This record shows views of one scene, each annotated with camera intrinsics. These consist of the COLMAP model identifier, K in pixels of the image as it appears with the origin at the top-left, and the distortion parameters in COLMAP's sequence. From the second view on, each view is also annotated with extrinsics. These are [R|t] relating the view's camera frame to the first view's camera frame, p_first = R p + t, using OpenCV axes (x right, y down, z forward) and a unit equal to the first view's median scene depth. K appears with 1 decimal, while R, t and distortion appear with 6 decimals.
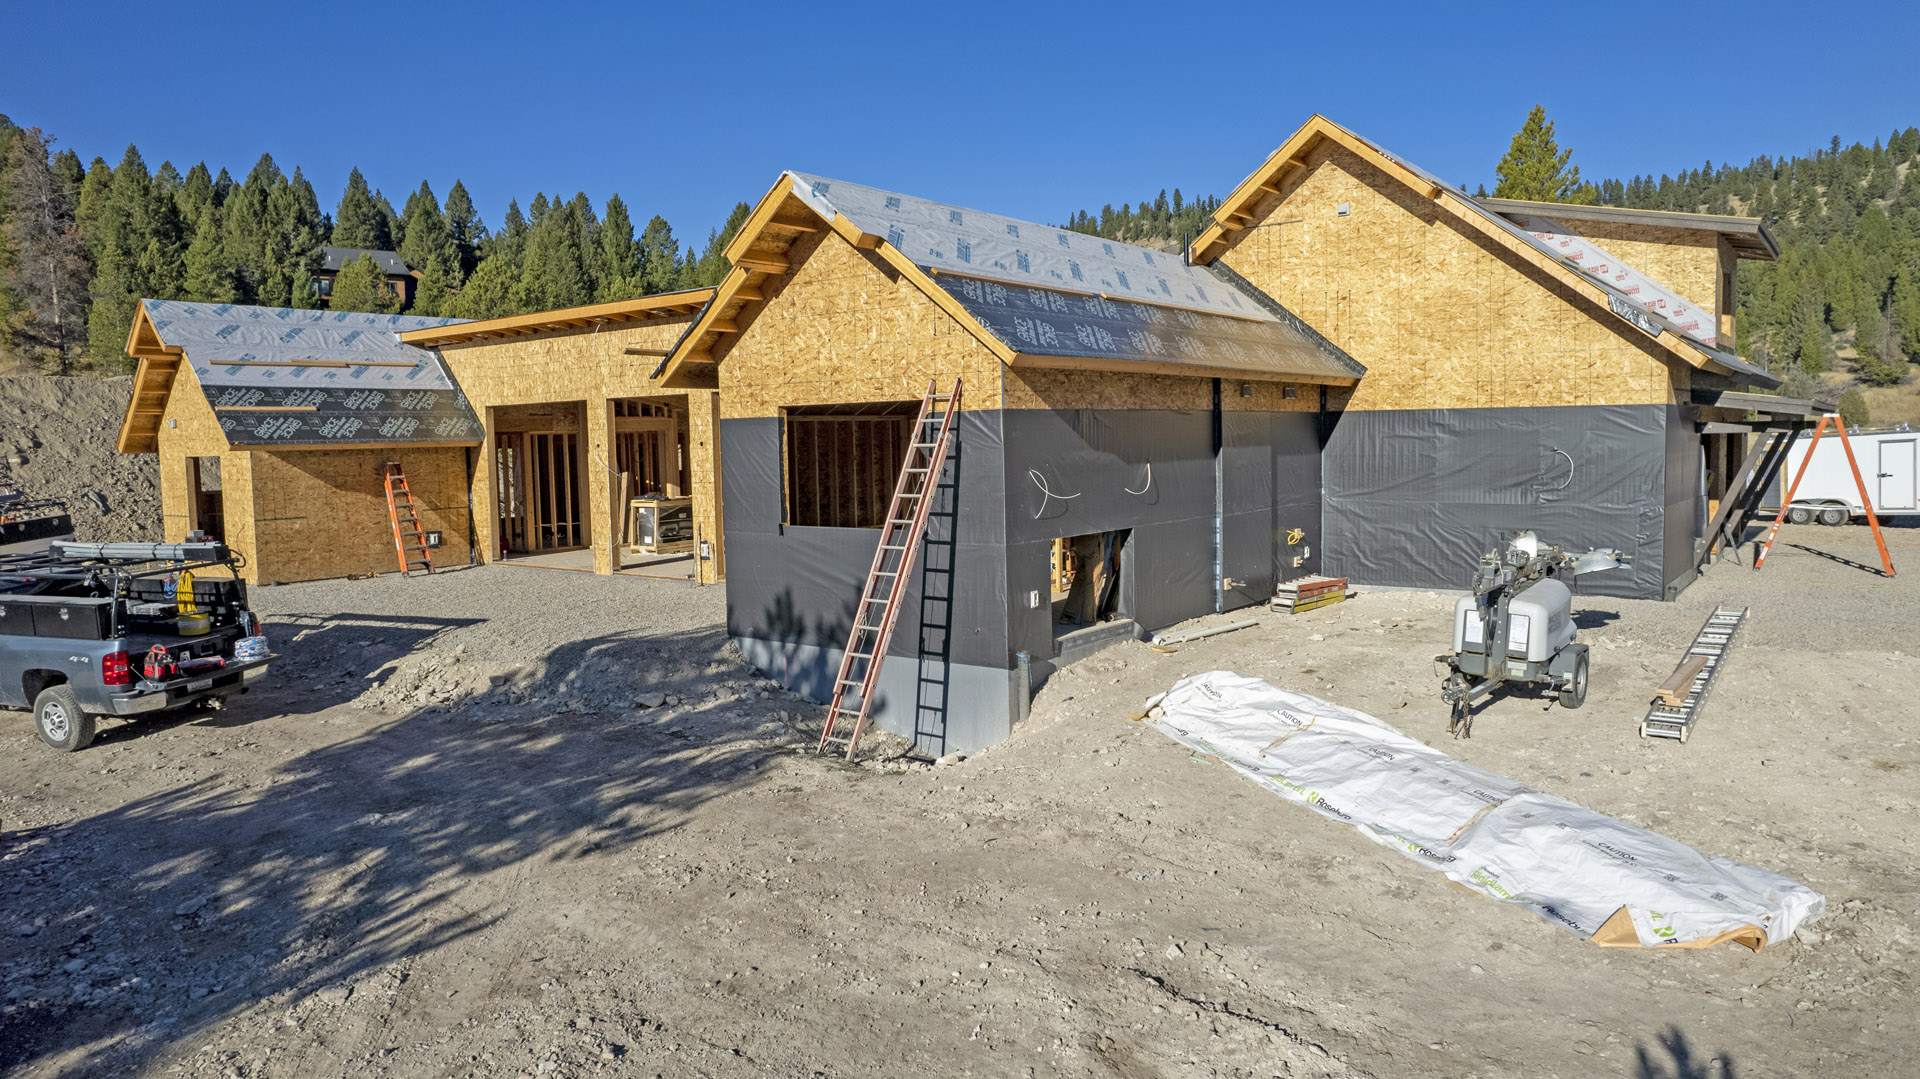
lens RADIAL K [[1222.9, 0, 956.3], [0, 1222.9, 535.3], [0, 0, 1]] dist [-0.073005, 0.070111]
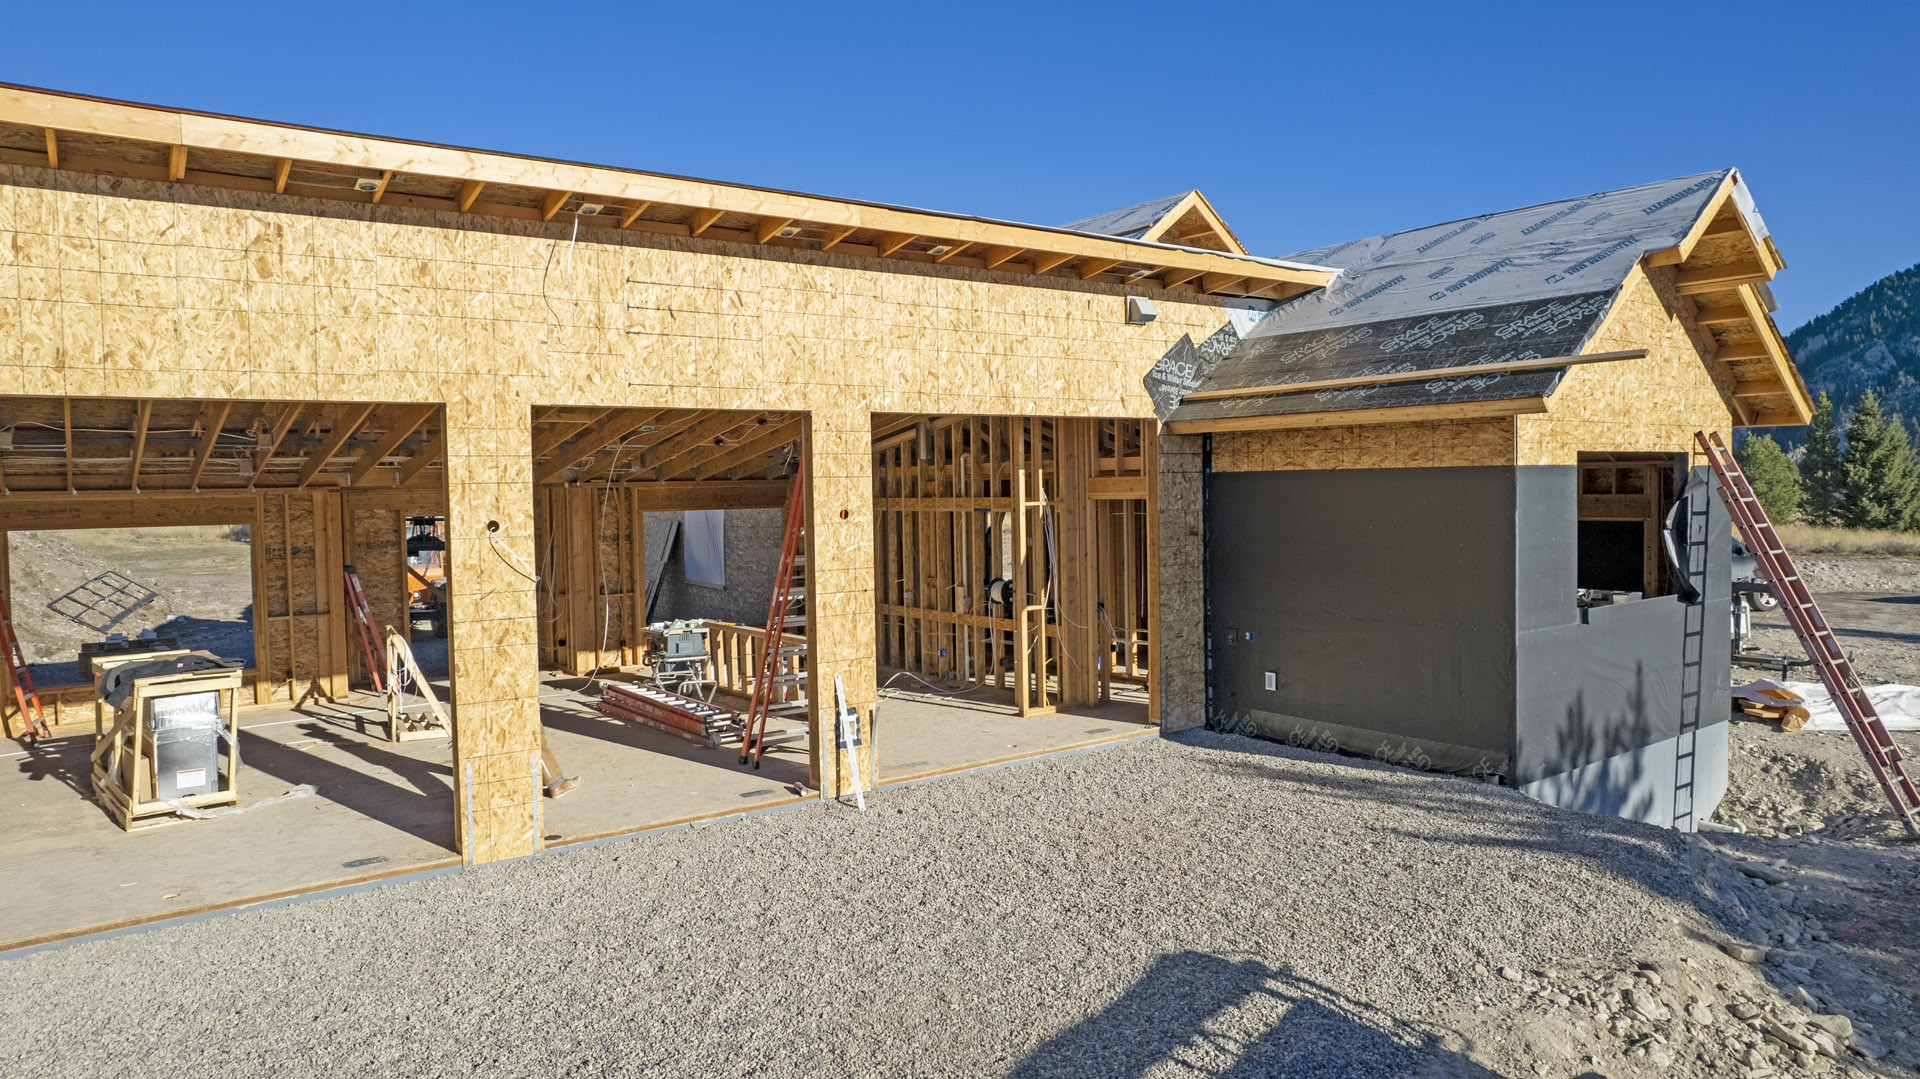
lens RADIAL K [[1222.9, 0, 956.3], [0, 1222.9, 535.3], [0, 0, 1]] dist [-0.073005, 0.070111]
pose [[0.289460, -0.024557, 0.956875, -0.554292], [0.089642, 0.995973, -0.001556, -0.050031], [-0.952983, 0.086226, 0.290495, 0.661697]]
